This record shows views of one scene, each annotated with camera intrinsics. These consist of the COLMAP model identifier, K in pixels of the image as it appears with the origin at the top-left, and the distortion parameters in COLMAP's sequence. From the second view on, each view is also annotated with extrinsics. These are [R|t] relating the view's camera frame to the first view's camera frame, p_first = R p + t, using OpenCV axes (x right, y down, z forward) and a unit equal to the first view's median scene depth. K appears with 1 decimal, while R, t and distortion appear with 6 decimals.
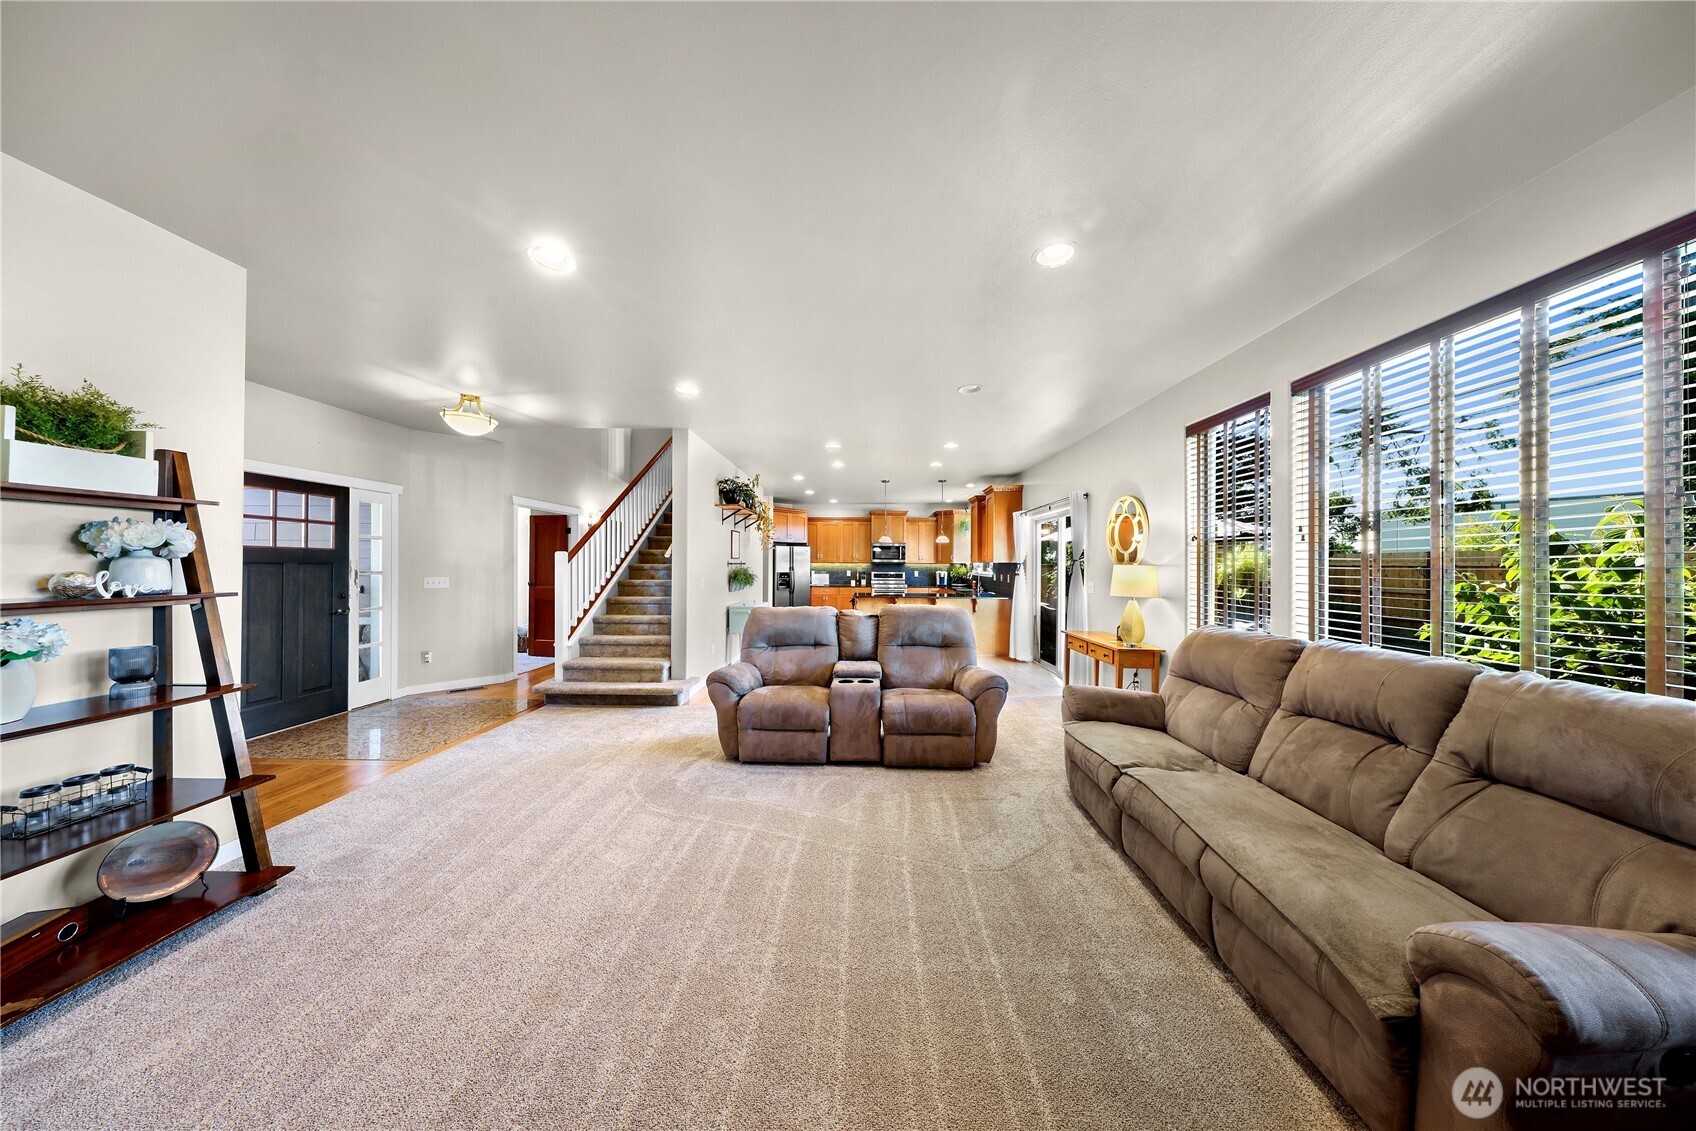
lens RADIAL K [[492.7, 0, 847.3], [0, 492.7, 562.0], [0, 0, 1]] dist [-0.000518, -0.000137]
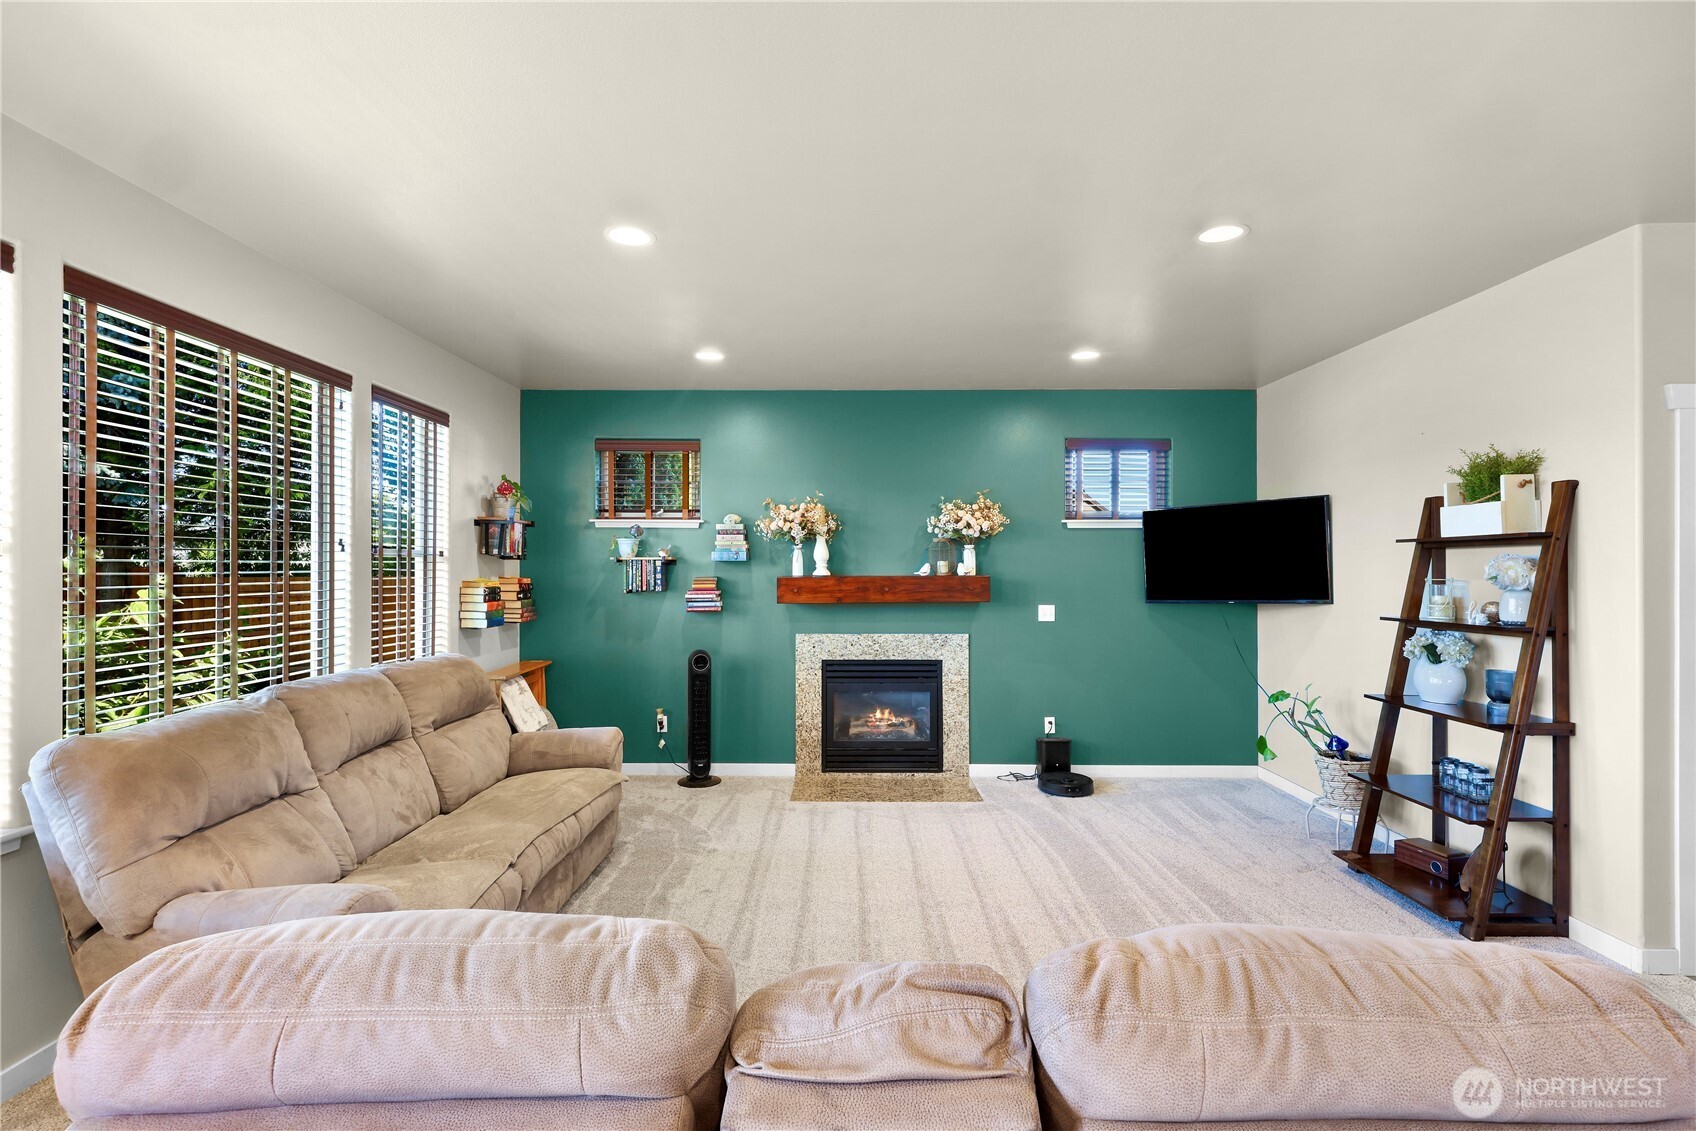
lens RADIAL K [[773.5, 0, 853.3], [0, 773.5, 560.8], [0, 0, 1]] dist [0.007198, -0.001075]
pose [[-0.999451, -0.008233, -0.032082, 0.029990], [-0.007745, 0.999853, -0.015300, -0.014817], [0.032203, -0.015043, -0.999368, 1.059528]]
